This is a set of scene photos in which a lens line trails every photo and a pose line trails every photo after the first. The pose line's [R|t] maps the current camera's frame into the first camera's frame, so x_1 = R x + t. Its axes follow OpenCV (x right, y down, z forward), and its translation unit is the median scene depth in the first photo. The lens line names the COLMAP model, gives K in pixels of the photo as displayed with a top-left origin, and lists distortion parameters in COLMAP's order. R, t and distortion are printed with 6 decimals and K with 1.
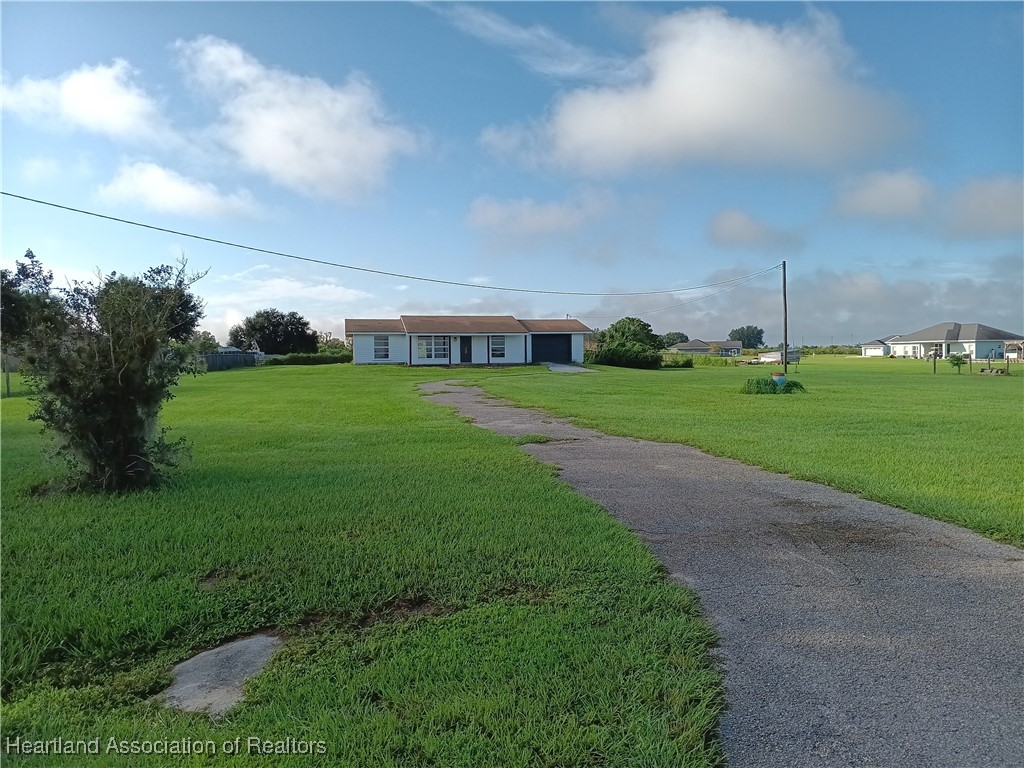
lens RADIAL K [[773.5, 0, 515.4], [0, 773.5, 379.5], [0, 0, 1]] dist [0.090419, -0.214203]
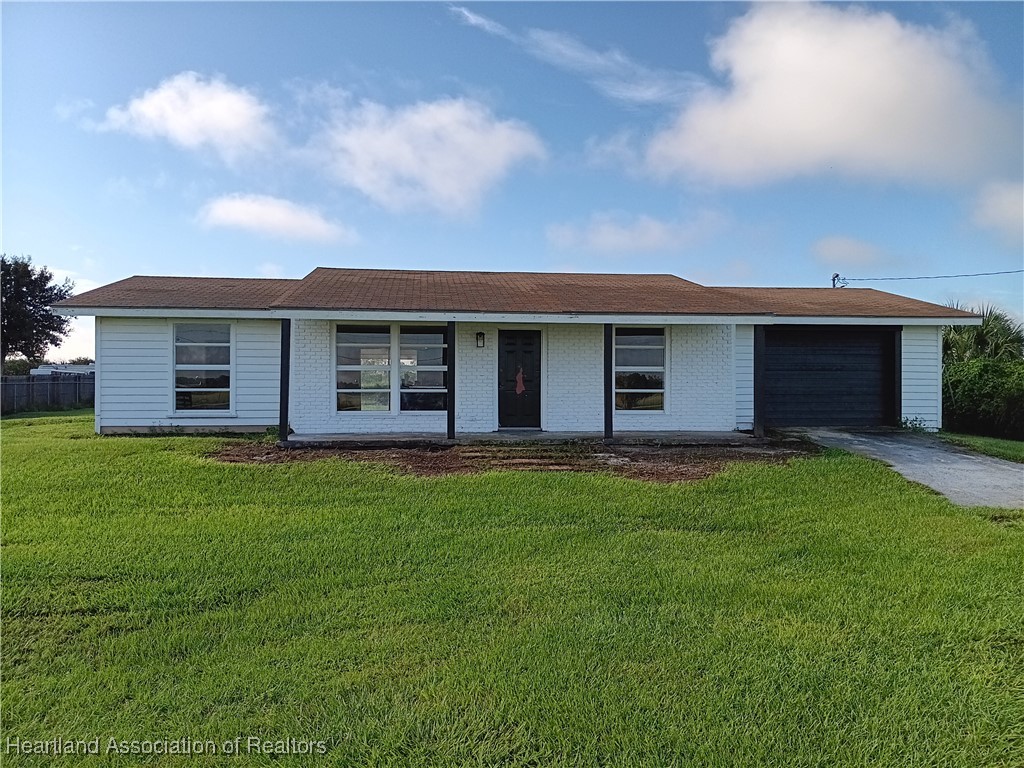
lens RADIAL K [[773.5, 0, 515.4], [0, 773.5, 379.5], [0, 0, 1]] dist [0.090419, -0.214203]
pose [[0.995844, 0.010189, -0.090499, -0.081789], [-0.013552, 0.999237, -0.036620, -0.057320], [0.090057, 0.037694, 0.995223, 1.466610]]
